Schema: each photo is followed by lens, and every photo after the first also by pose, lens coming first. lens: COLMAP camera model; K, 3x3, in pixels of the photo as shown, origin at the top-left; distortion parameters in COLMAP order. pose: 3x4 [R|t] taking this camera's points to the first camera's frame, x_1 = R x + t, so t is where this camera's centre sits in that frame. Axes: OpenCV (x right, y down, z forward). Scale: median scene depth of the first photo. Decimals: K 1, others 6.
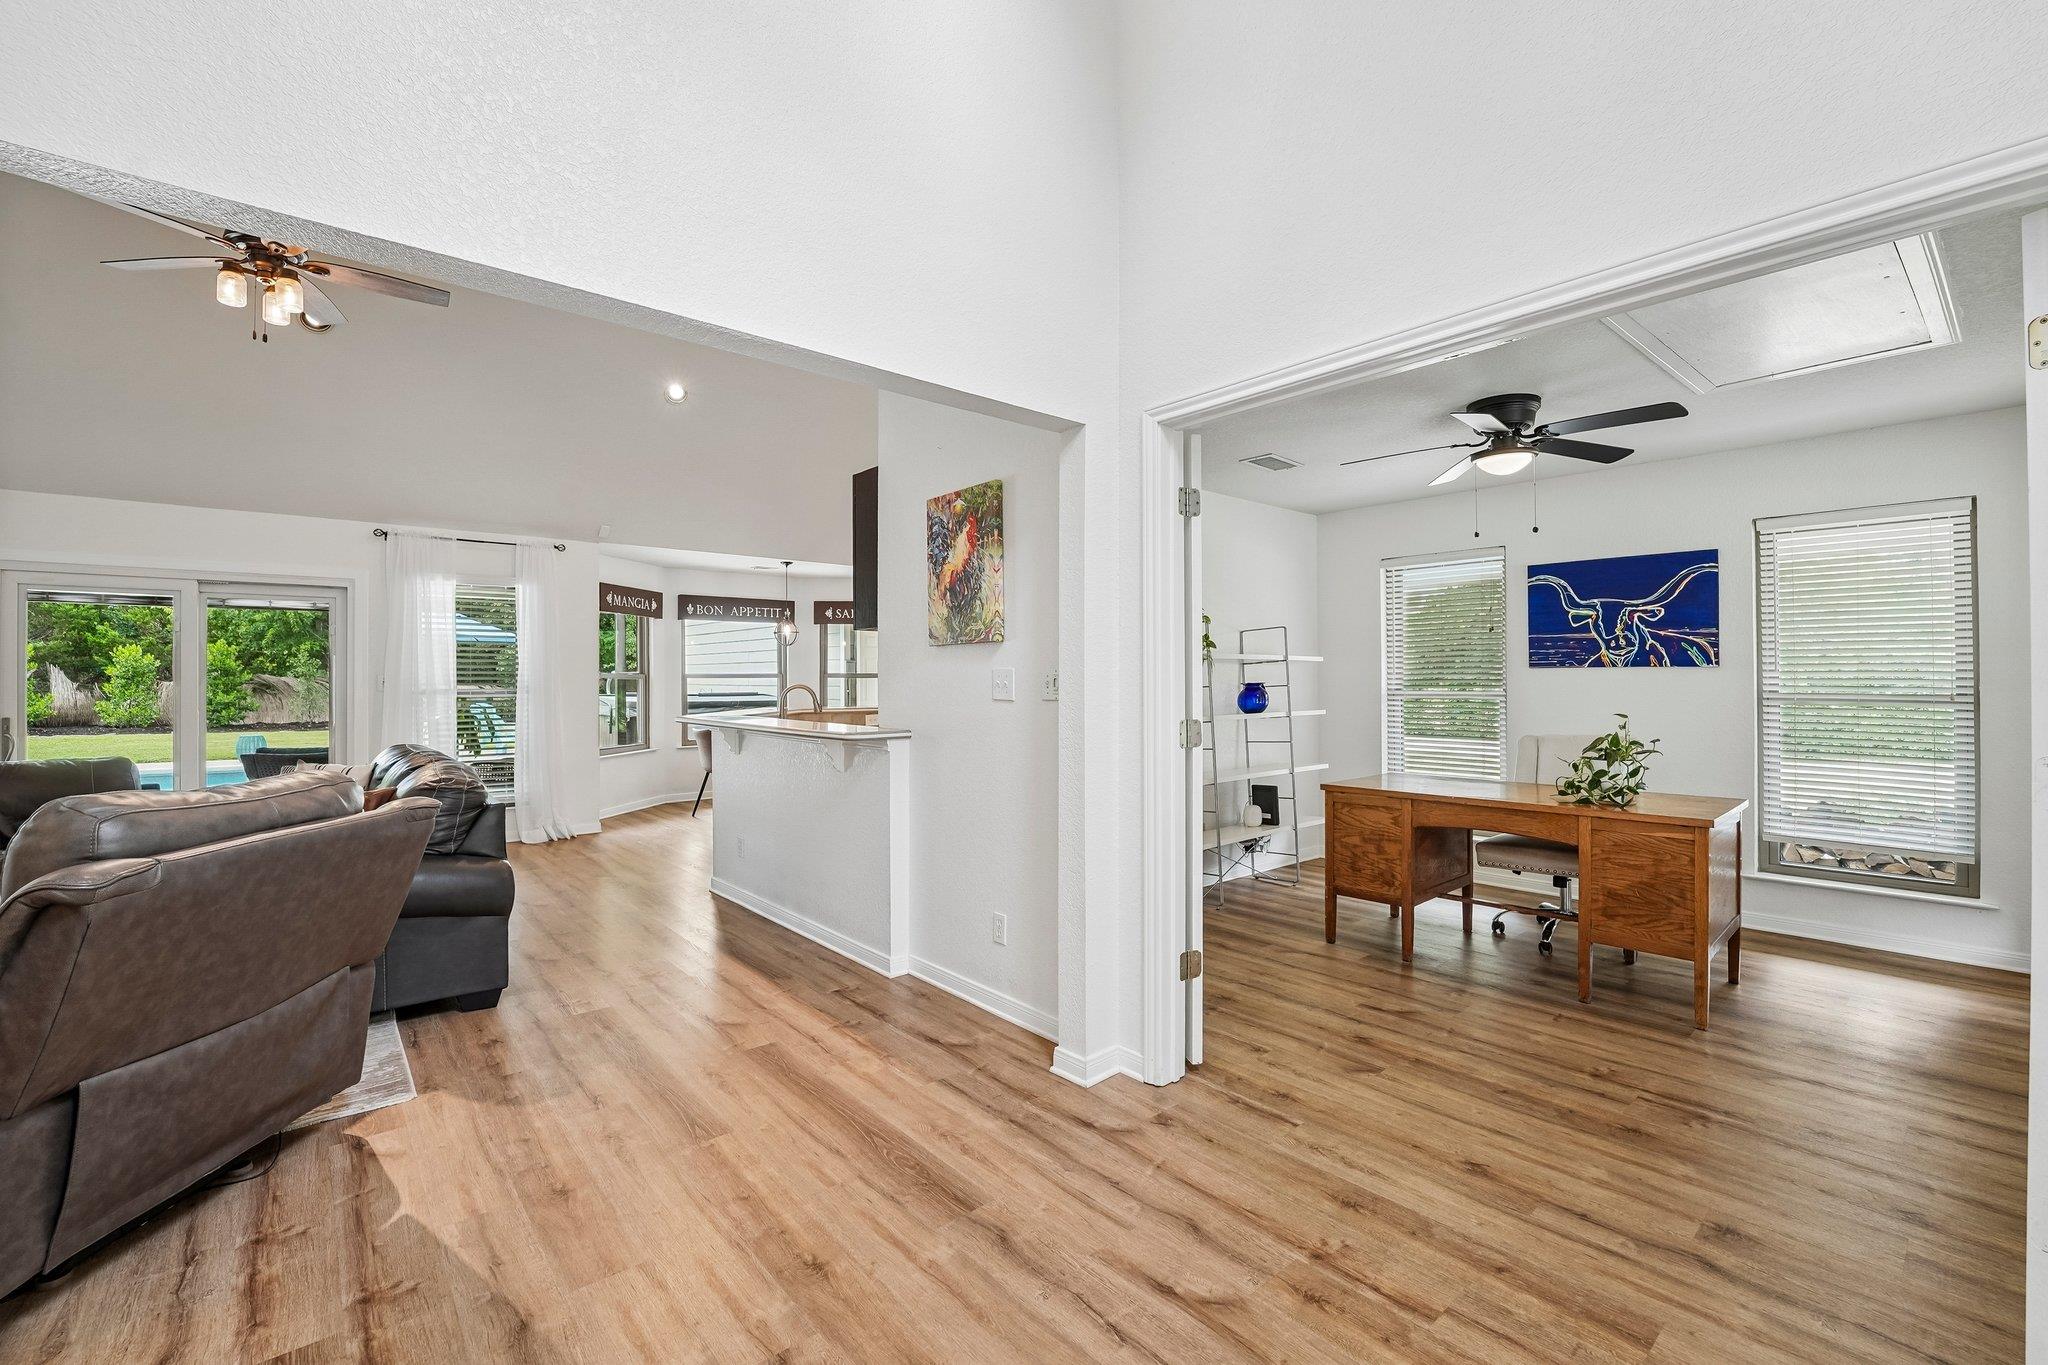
lens RADIAL K [[854.4, 0, 1025.0], [0, 854.4, 681.9], [0, 0, 1]] dist [-0.027898, 0.003831]
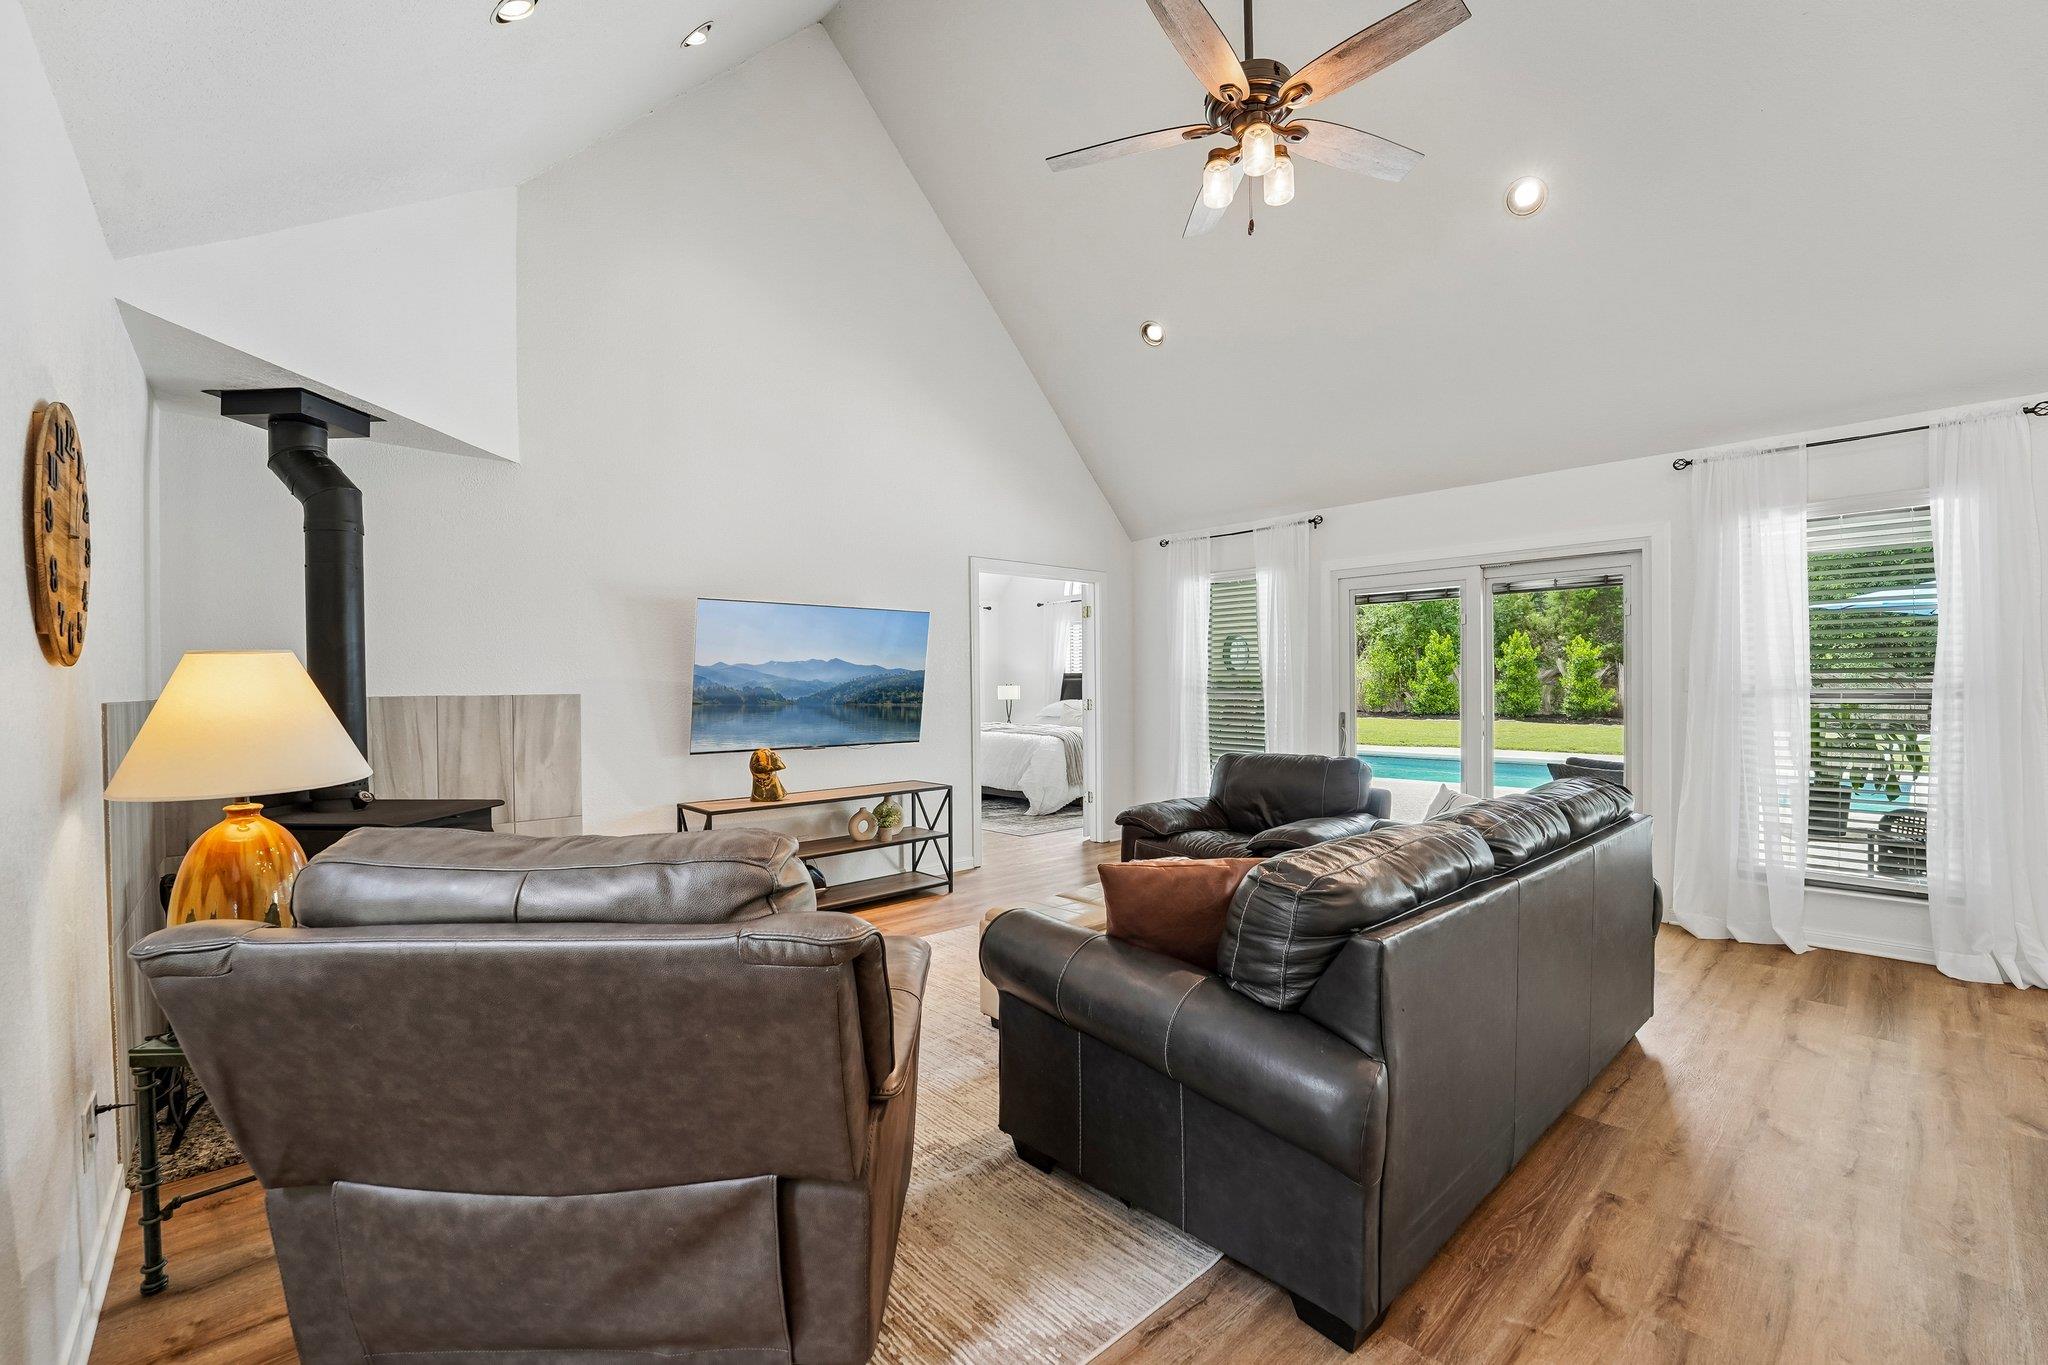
lens RADIAL K [[854.4, 0, 1030.6], [0, 854.4, 683.9], [0, 0, 1]] dist [-0.027898, 0.003831]
pose [[0.027964, 0.002271, -0.999606, -0.205341], [0.006074, 0.999979, 0.002441, 0.000803], [0.999590, -0.006140, 0.027949, 1.065070]]
